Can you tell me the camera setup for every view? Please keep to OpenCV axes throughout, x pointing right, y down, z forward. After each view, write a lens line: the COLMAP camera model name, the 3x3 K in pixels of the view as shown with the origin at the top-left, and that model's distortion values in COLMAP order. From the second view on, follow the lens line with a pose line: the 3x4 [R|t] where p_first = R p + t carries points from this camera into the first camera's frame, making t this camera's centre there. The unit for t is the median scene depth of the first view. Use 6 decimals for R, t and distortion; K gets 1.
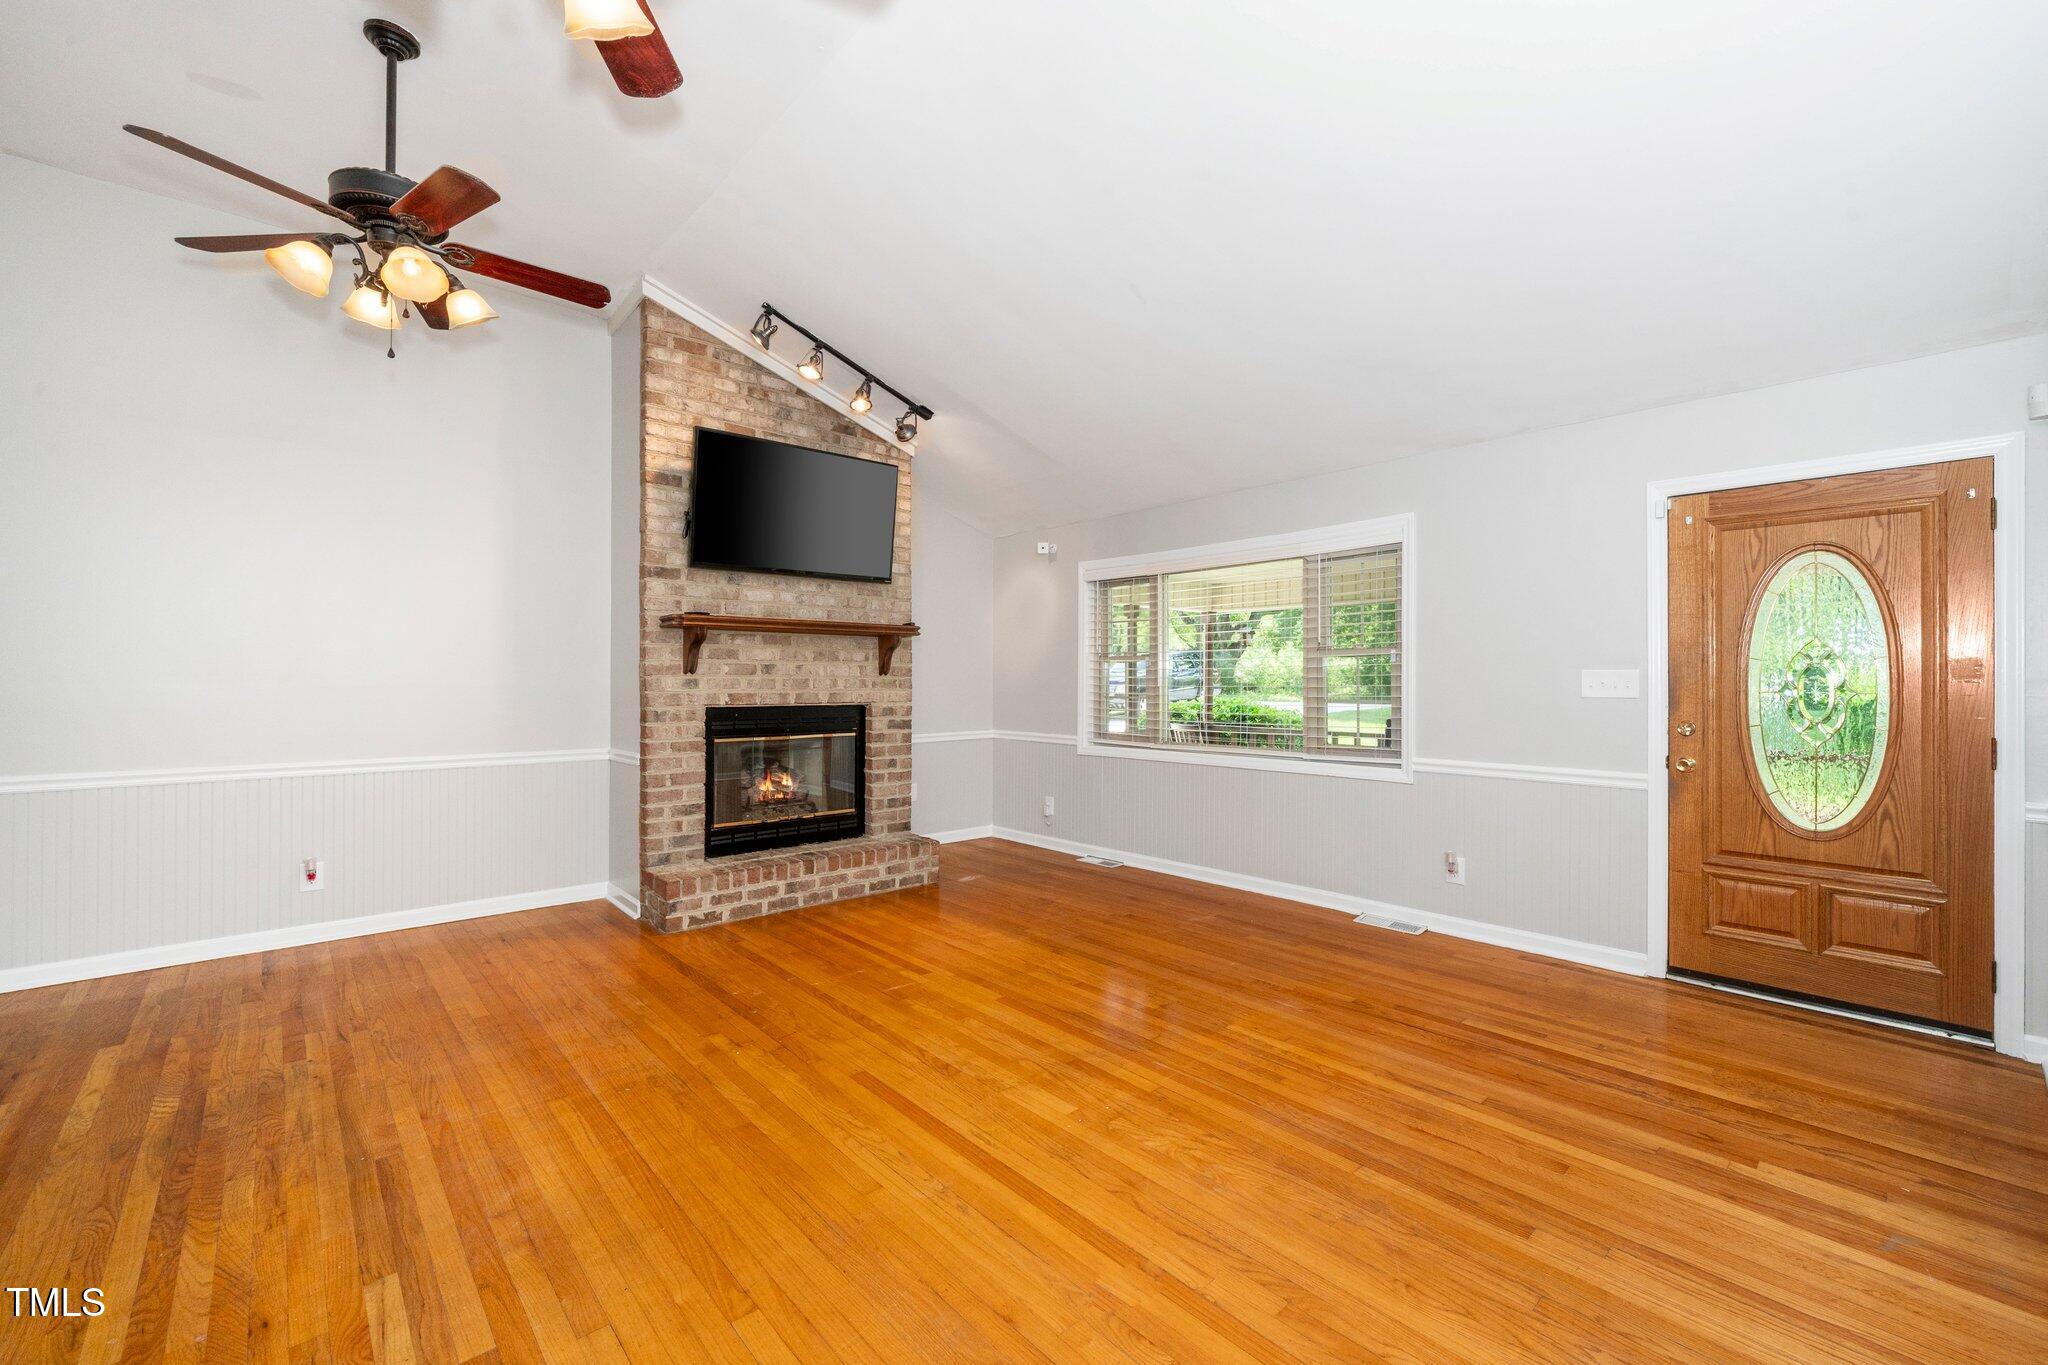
lens RADIAL K [[847.4, 0, 1026.9], [0, 847.4, 682.4], [0, 0, 1]] dist [-0.002606, -0.000730]
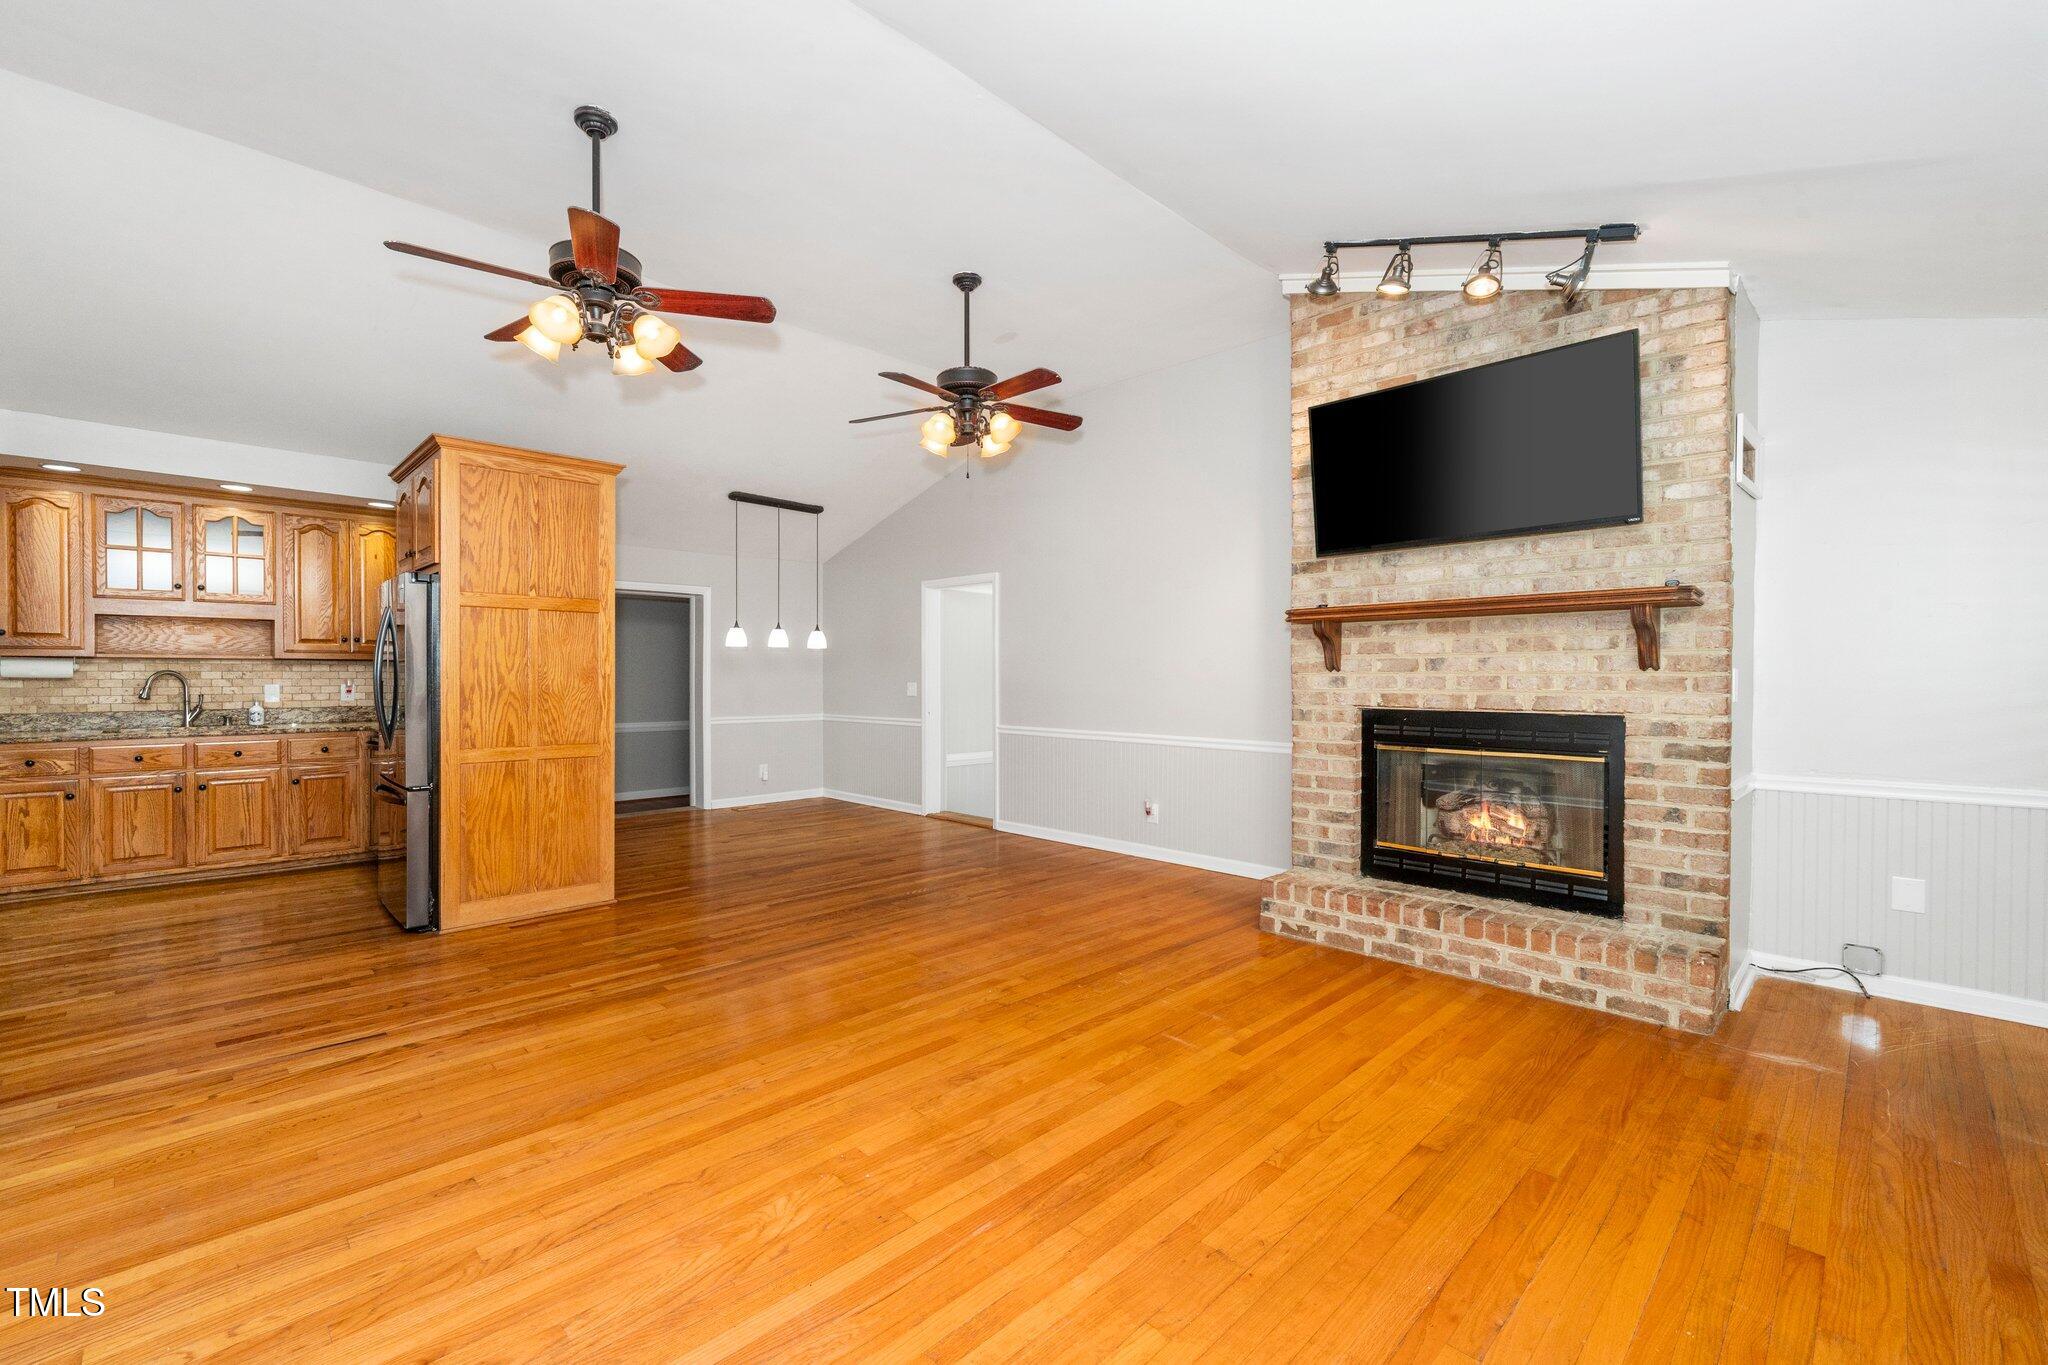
lens RADIAL K [[847.4, 0, 1012.8], [0, 847.4, 690.1], [0, 0, 1]] dist [-0.002606, -0.000730]
pose [[0.032458, 0.010812, -0.999415, 0.503089], [-0.005499, 0.999928, 0.010639, 0.002648], [0.999458, 0.005151, 0.032515, 0.595831]]
